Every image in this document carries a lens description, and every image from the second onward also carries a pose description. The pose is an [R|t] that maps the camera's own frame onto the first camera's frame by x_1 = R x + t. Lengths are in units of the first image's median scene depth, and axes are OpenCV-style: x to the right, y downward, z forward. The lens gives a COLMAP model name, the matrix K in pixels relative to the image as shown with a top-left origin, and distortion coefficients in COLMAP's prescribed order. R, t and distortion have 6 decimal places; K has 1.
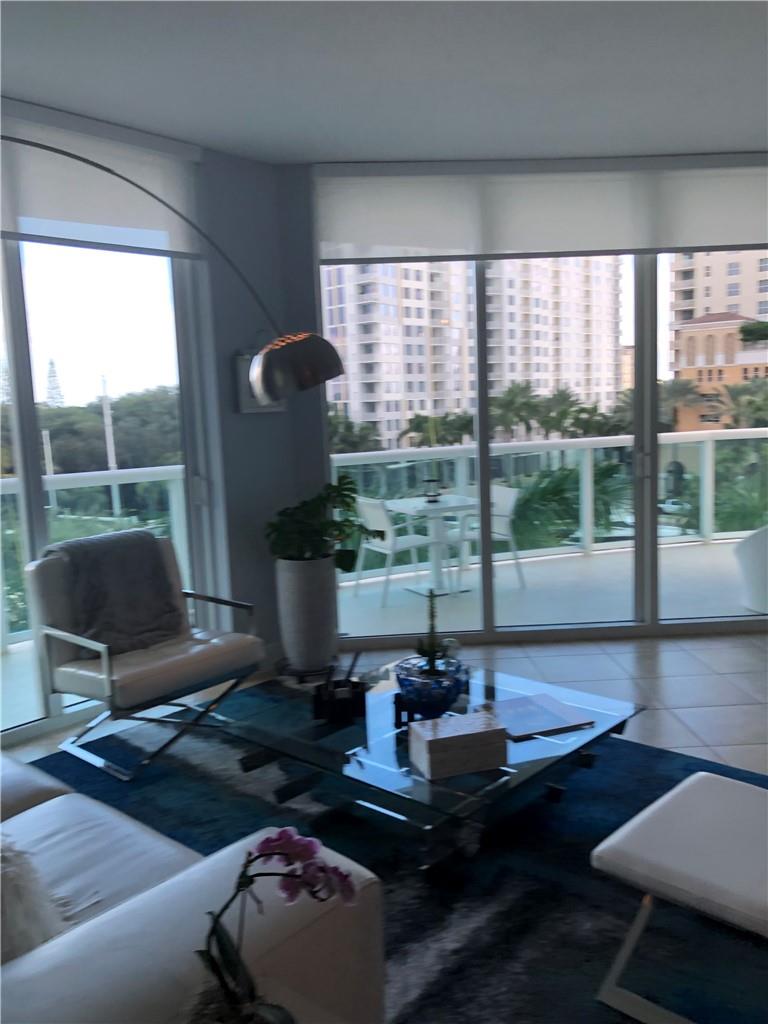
lens RADIAL K [[844.4, 0, 386.4], [0, 844.4, 514.8], [0, 0, 1]] dist [0.048455, -0.040087]
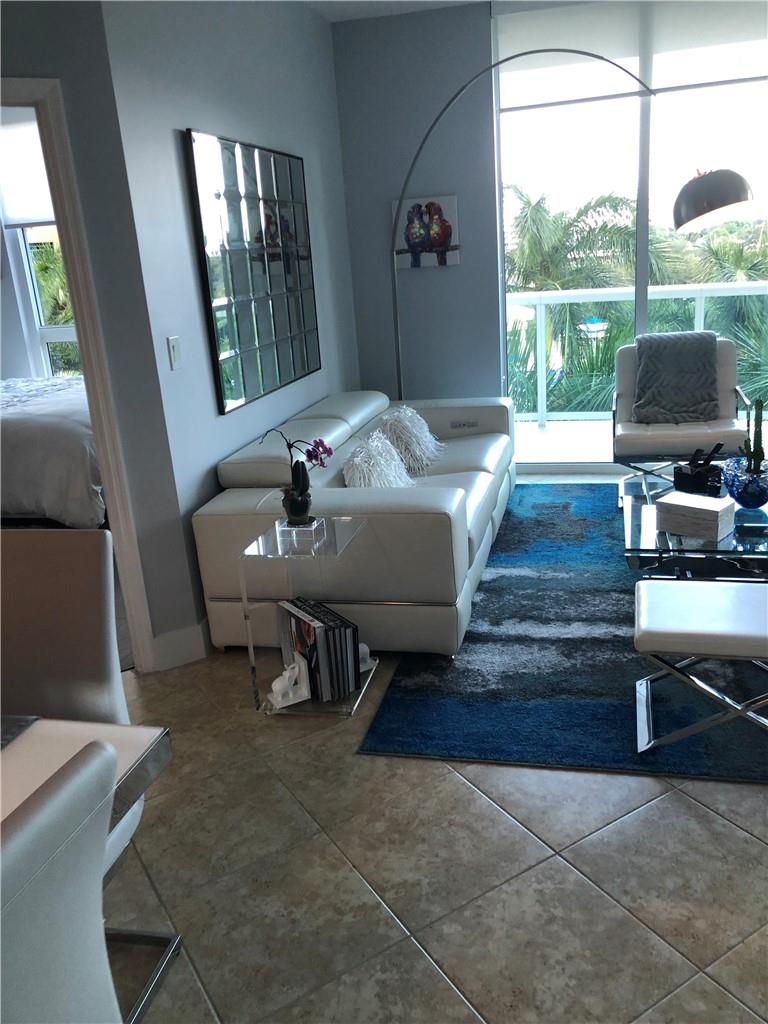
lens RADIAL K [[844.4, 0, 387.5], [0, 844.4, 513.6], [0, 0, 1]] dist [0.048455, -0.040087]
pose [[0.454300, 0.261177, -0.851703, 0.743125], [-0.055224, 0.962476, 0.265689, -0.034649], [0.889136, -0.073668, 0.451676, 0.010549]]
